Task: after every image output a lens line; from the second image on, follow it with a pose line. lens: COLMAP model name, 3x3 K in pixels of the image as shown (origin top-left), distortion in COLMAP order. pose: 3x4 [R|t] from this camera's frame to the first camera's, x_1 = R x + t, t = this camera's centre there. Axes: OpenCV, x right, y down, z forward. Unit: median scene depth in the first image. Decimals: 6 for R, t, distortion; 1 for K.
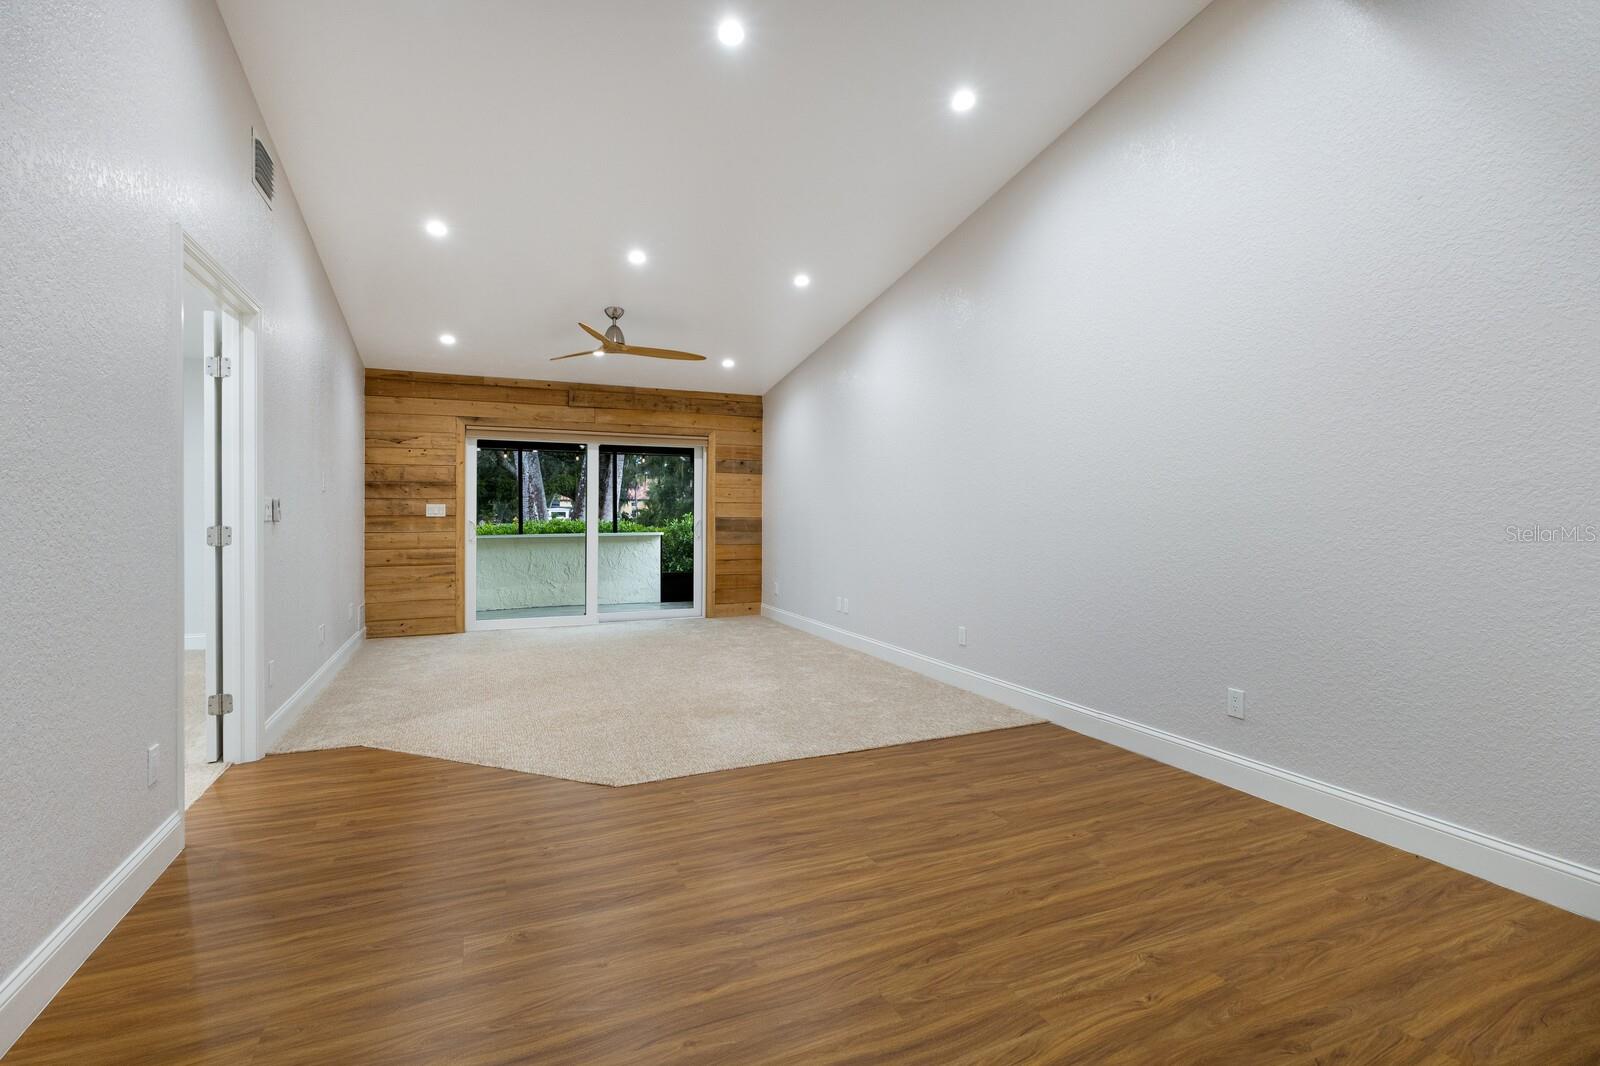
lens RADIAL K [[728.7, 0, 798.4], [0, 728.7, 519.3], [0, 0, 1]] dist [-0.002871, 0.003361]
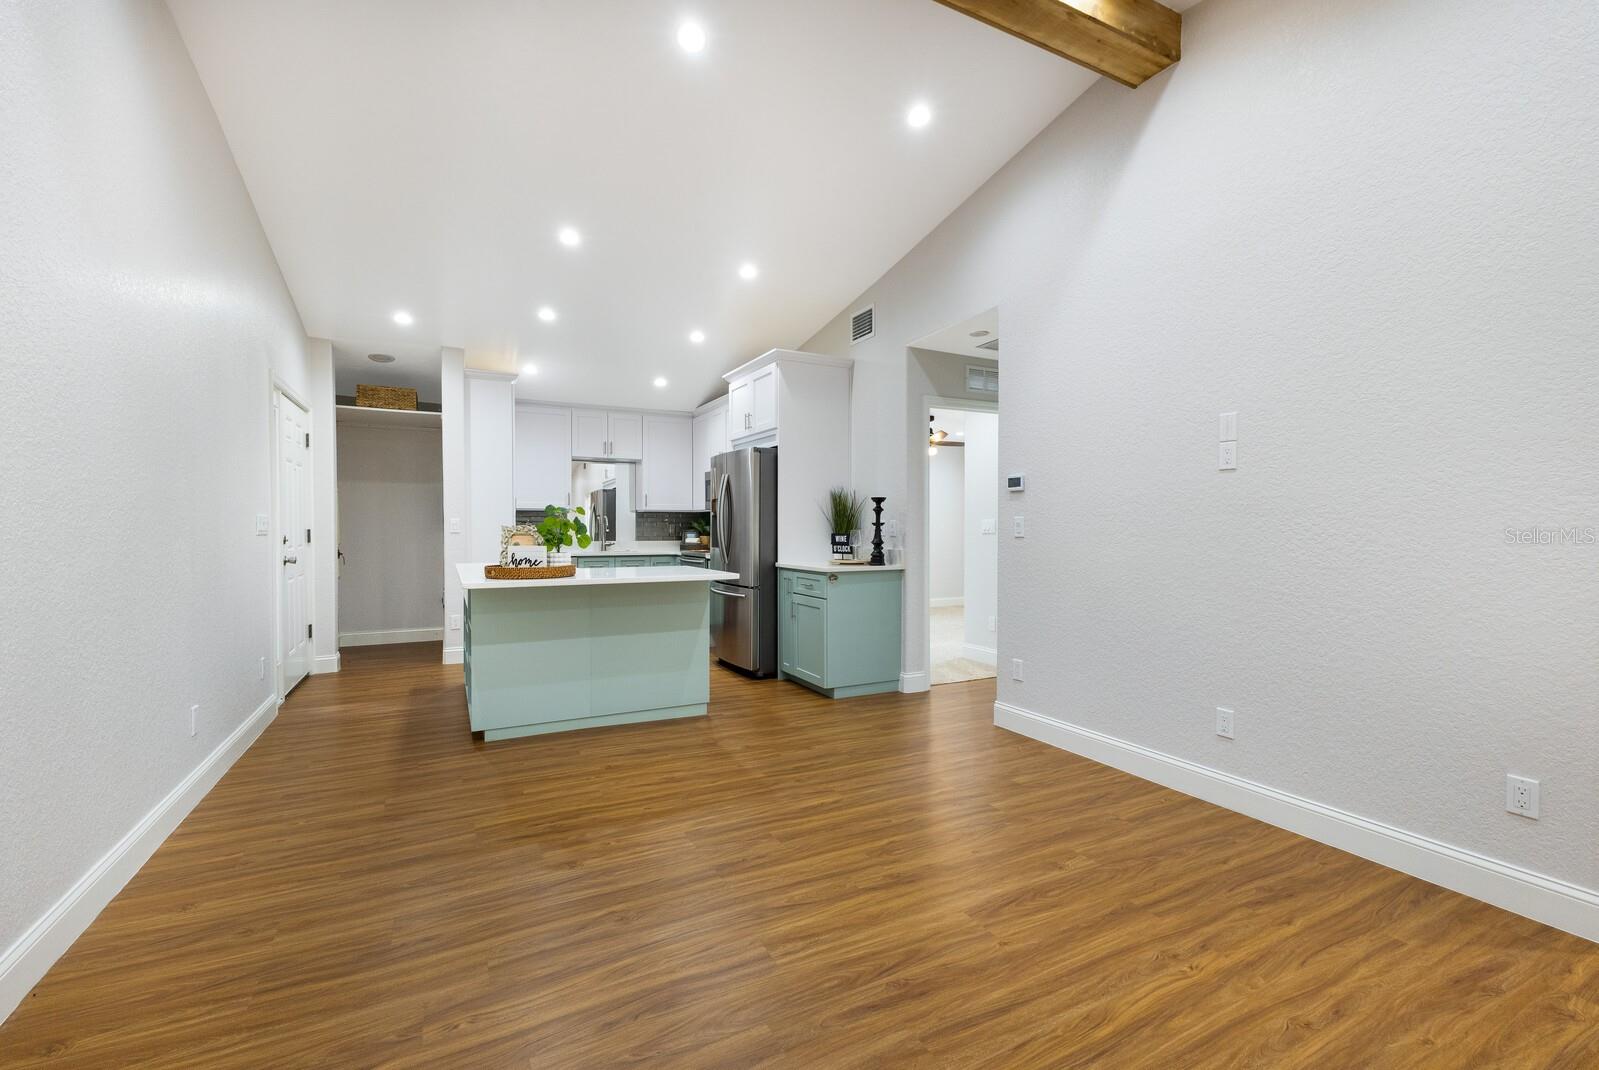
lens RADIAL K [[694.0, 0, 793.1], [0, 694.0, 534.6], [0, 0, 1]] dist [0.017224, -0.002692]
pose [[-0.998709, -0.001179, -0.050780, 0.041626], [-0.002179, 0.999805, 0.019646, -0.007975], [0.050747, 0.019731, -0.998517, 0.627068]]
